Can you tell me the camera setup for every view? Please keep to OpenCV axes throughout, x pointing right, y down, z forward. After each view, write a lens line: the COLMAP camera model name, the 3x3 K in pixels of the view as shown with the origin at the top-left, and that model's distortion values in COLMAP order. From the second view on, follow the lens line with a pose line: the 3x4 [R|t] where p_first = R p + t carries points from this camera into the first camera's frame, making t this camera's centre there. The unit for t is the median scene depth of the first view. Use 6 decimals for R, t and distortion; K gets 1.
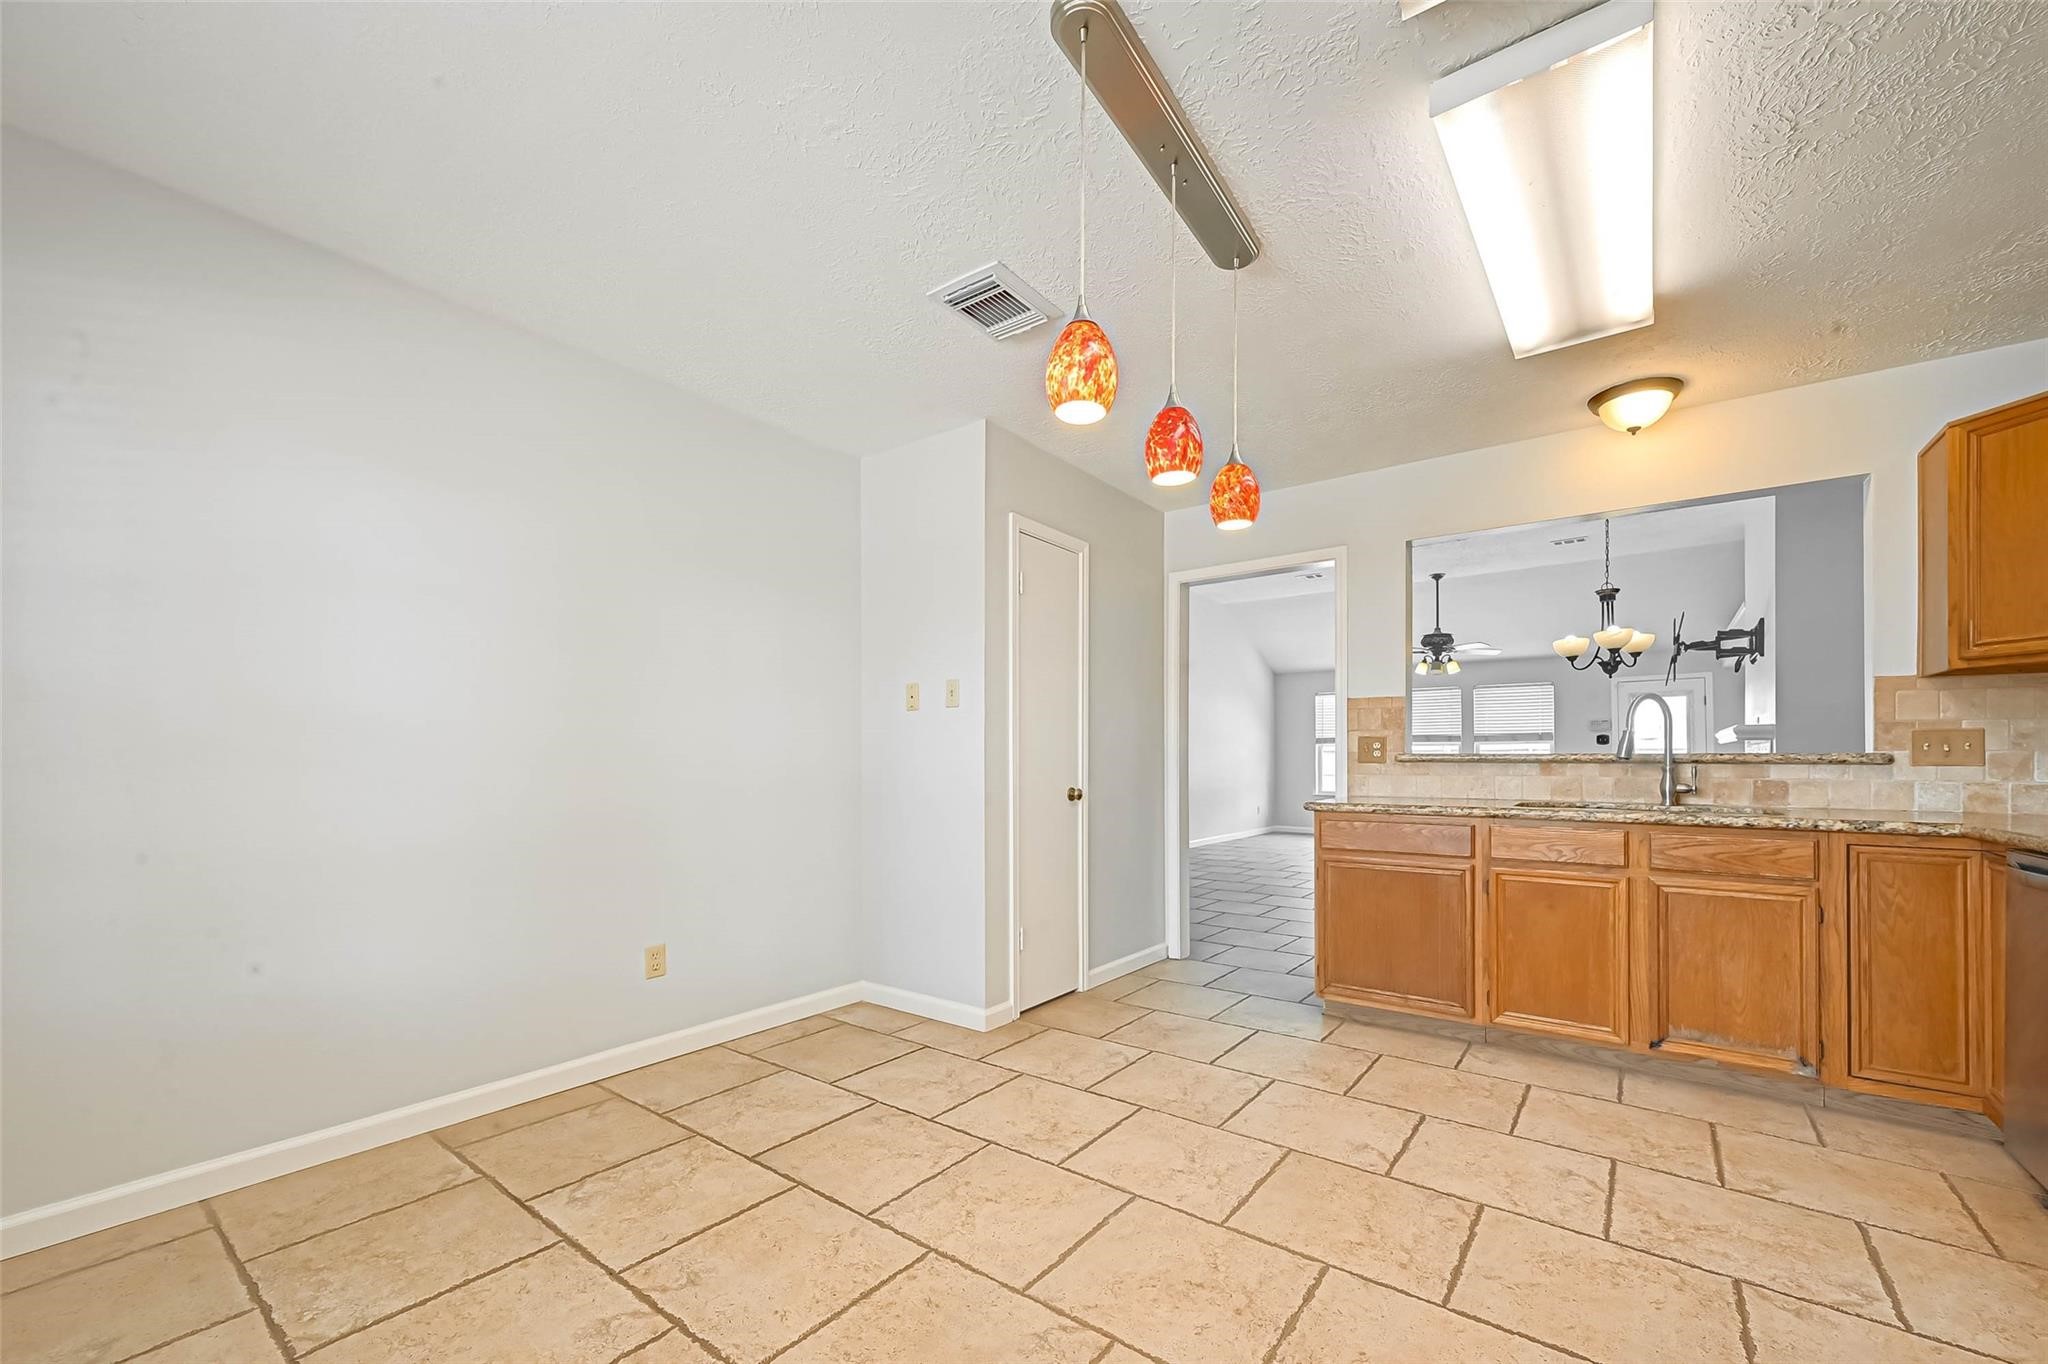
lens RADIAL K [[820.2, 0, 1028.8], [0, 820.2, 755.0], [0, 0, 1]] dist [-0.001334, -0.000358]
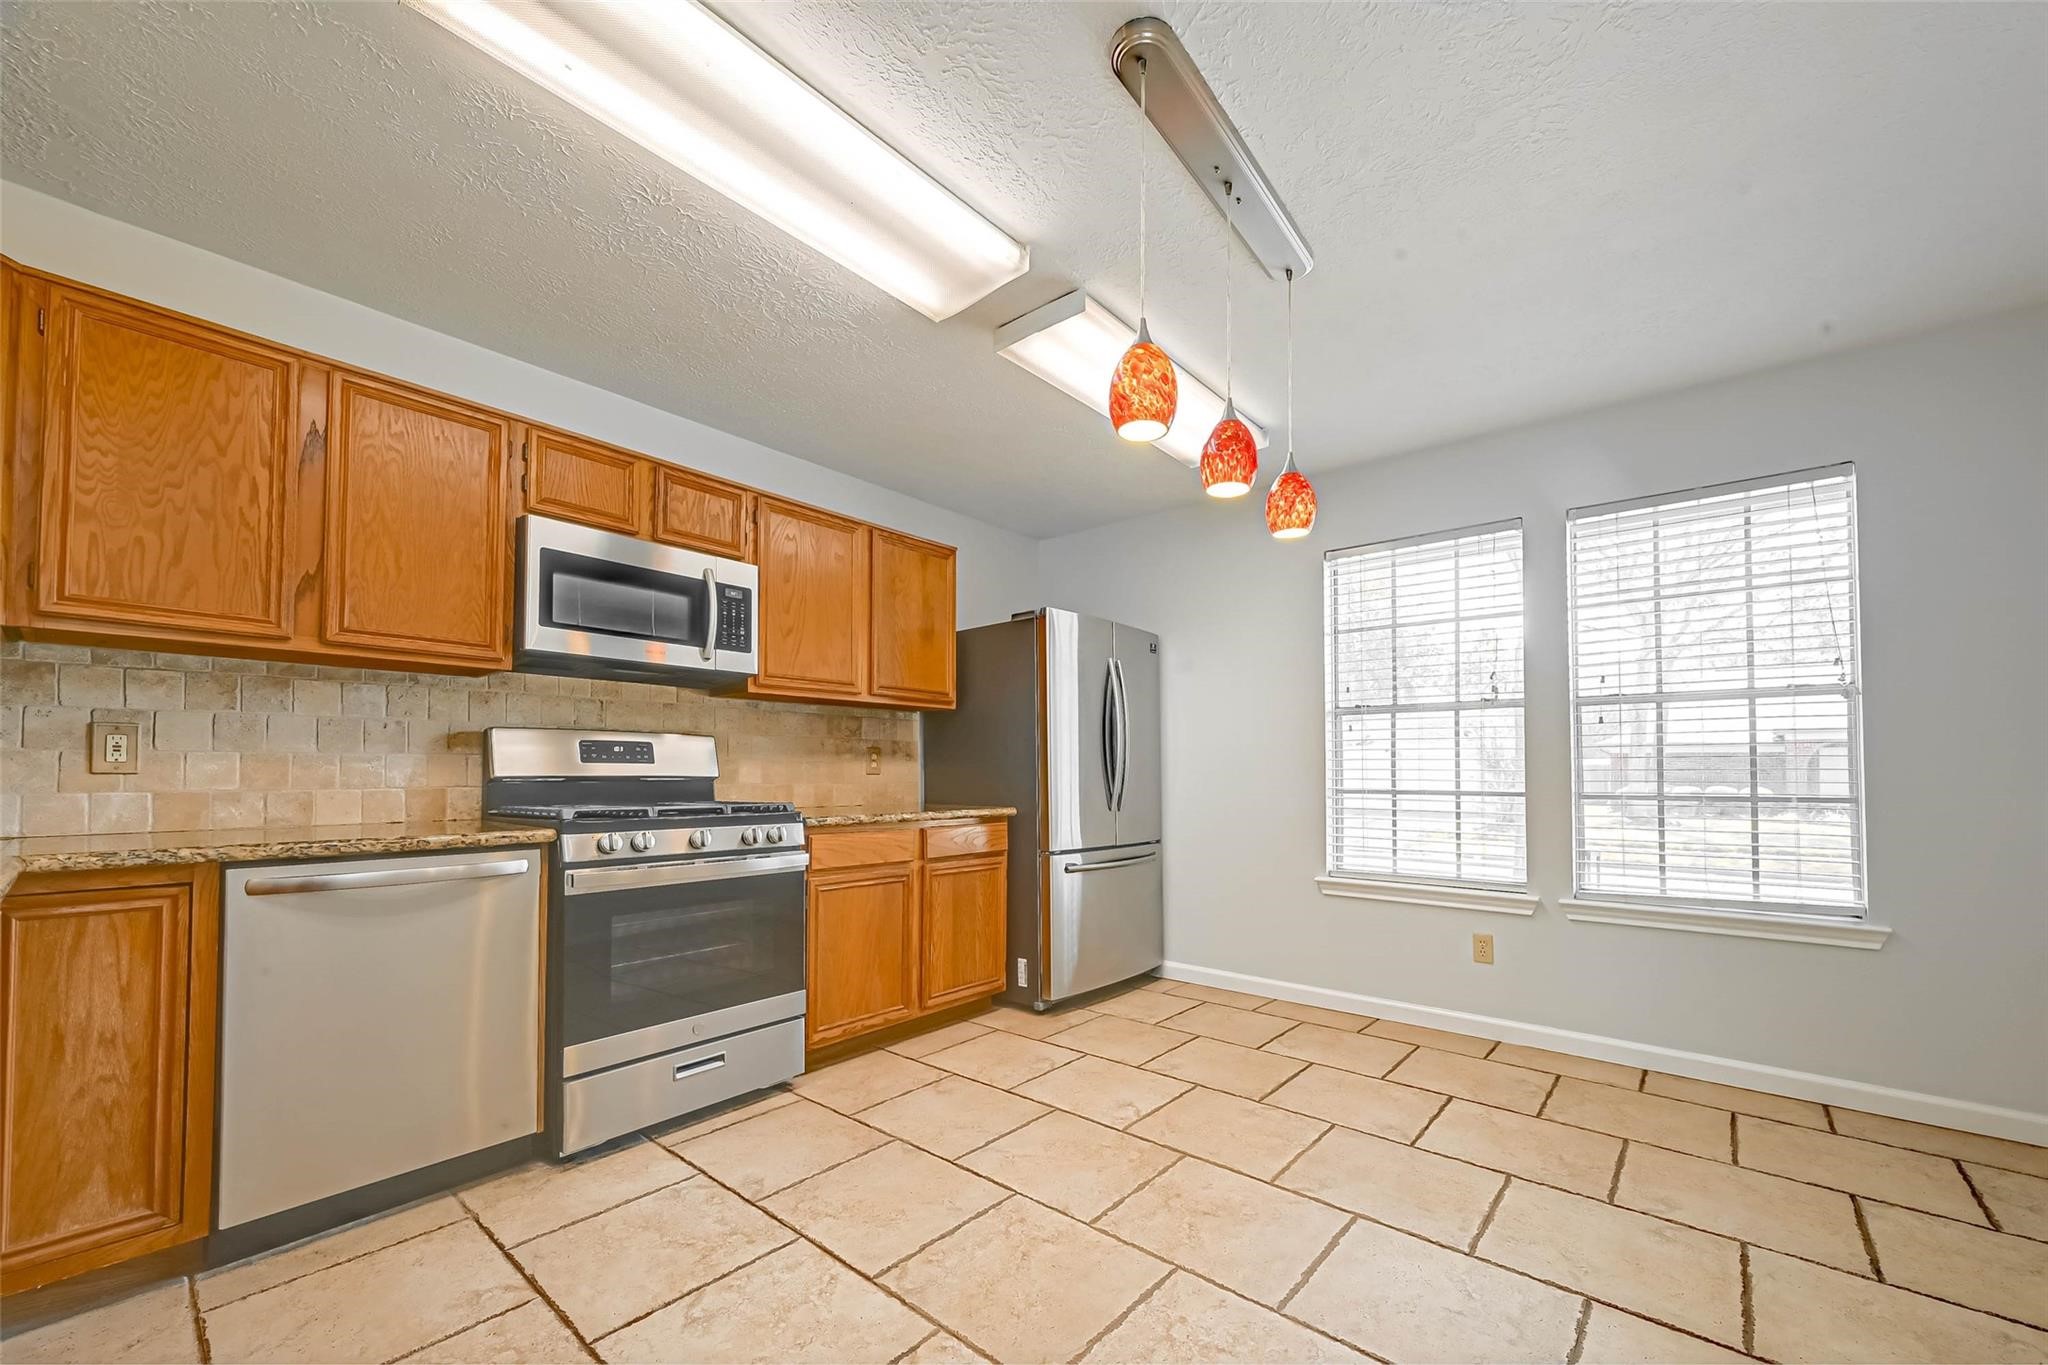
lens RADIAL K [[820.2, 0, 1041.6], [0, 820.2, 751.1], [0, 0, 1]] dist [-0.001334, -0.000358]
pose [[-0.999101, -0.005652, 0.042019, 0.220819], [-0.007097, 0.999386, -0.034319, 0.012882], [-0.041799, -0.034586, -0.998527, 1.220340]]
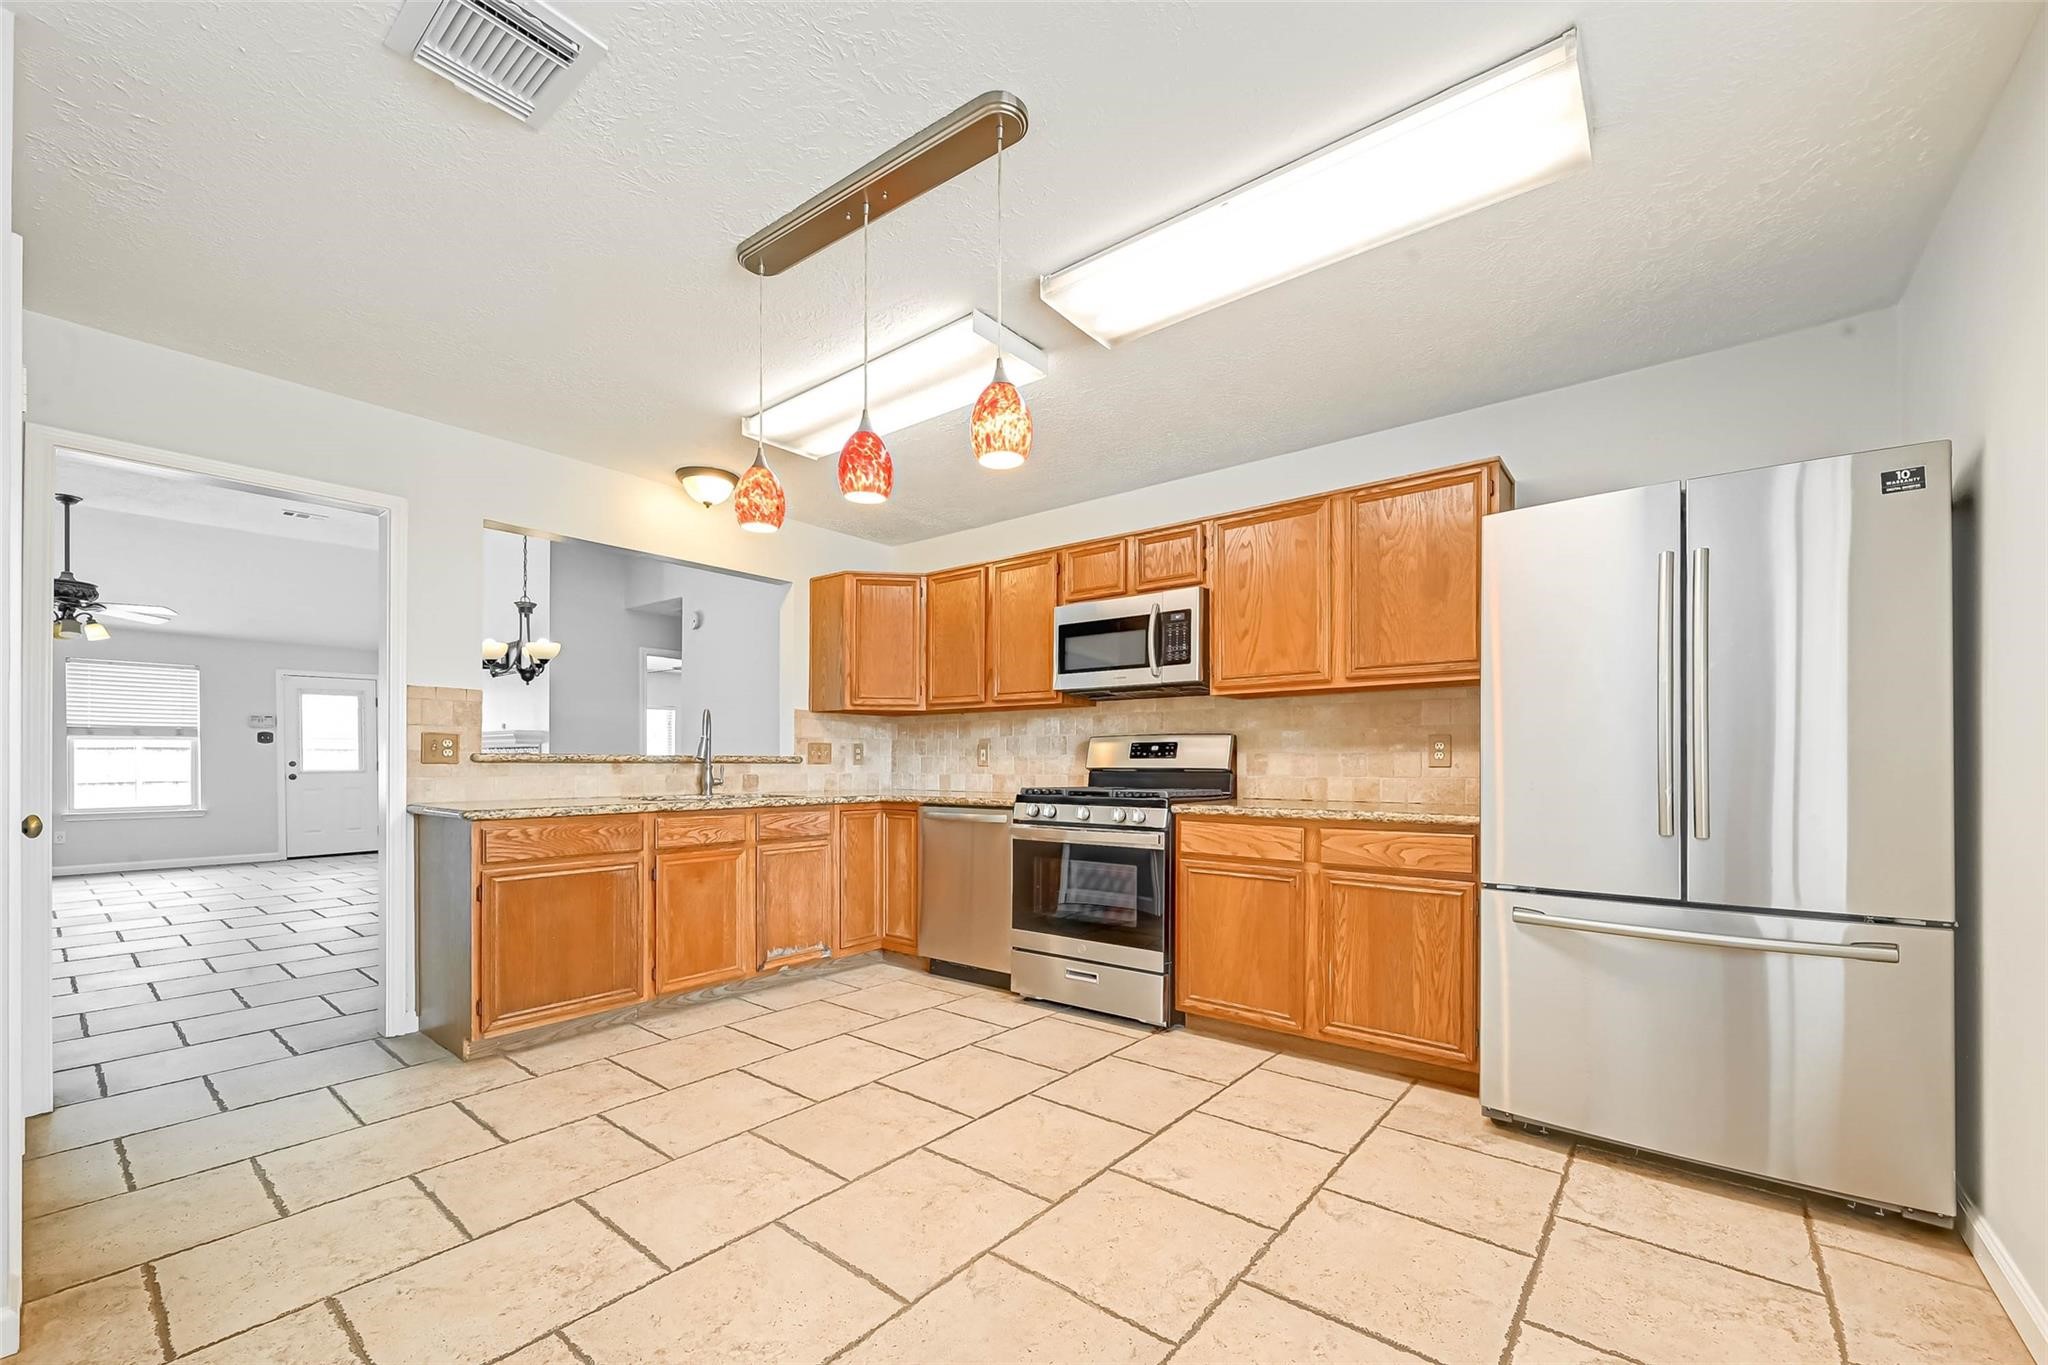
lens RADIAL K [[820.2, 0, 1034.0], [0, 820.2, 760.1], [0, 0, 1]] dist [-0.001334, -0.000358]
pose [[0.026533, 0.001817, 0.999646, -0.537734], [-0.007309, 0.999972, -0.001623, 0.003645], [-0.999621, -0.007263, 0.026545, 0.453603]]
